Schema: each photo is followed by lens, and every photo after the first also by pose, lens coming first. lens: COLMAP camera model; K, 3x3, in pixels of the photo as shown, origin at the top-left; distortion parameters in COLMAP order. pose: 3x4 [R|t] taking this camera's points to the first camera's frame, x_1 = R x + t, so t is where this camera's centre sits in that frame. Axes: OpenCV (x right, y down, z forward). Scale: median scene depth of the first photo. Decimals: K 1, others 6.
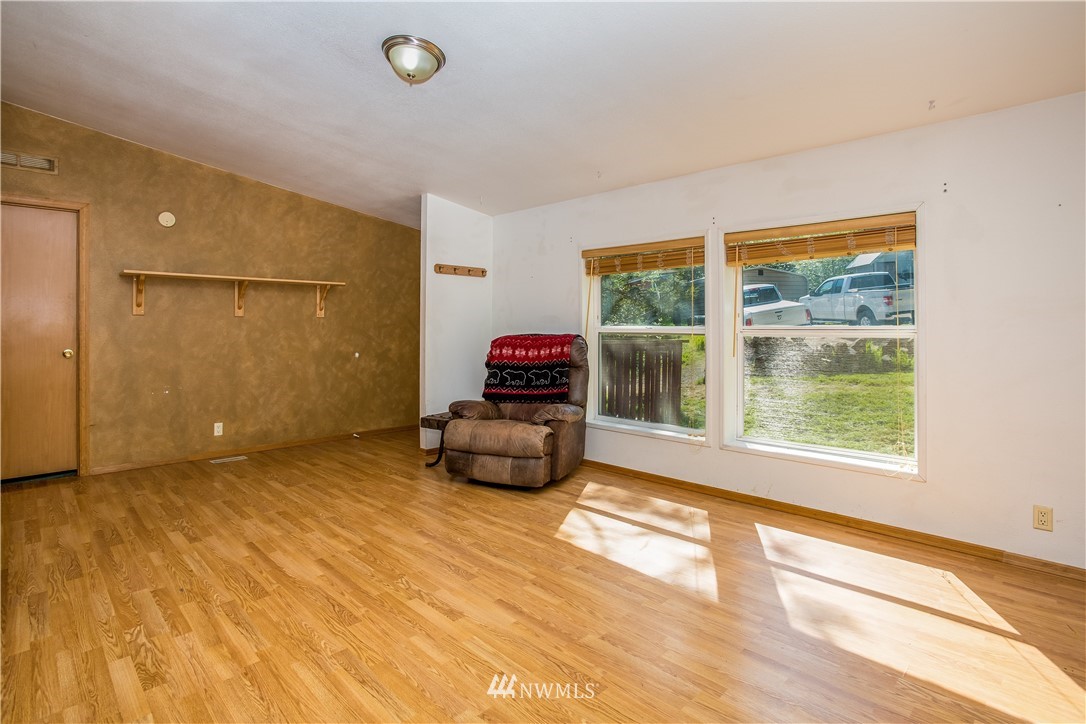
lens RADIAL K [[567.4, 0, 552.0], [0, 567.4, 327.2], [0, 0, 1]] dist [-0.016979, 0.003849]
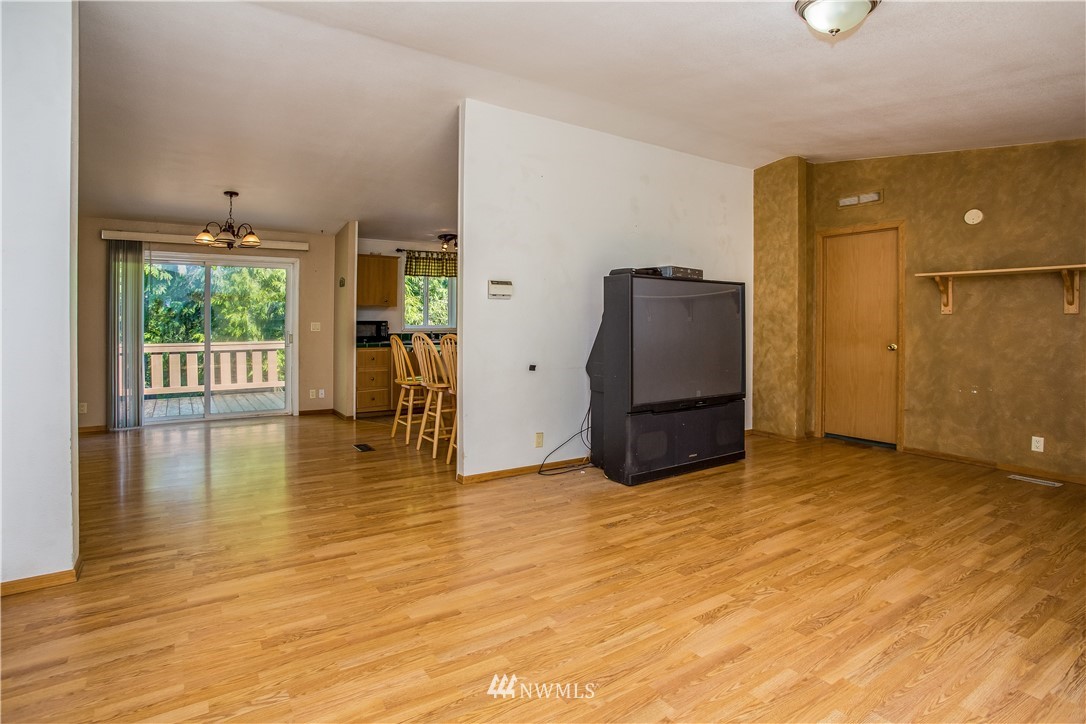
lens RADIAL K [[546.0, 0, 545.4], [0, 546.0, 334.4], [0, 0, 1]] dist [-0.028201, 0.003786]
pose [[-0.190636, 0.016466, -0.981523, 0.422925], [-0.007086, 0.999810, 0.018149, 0.003111], [0.981635, 0.010415, -0.190483, 0.486960]]
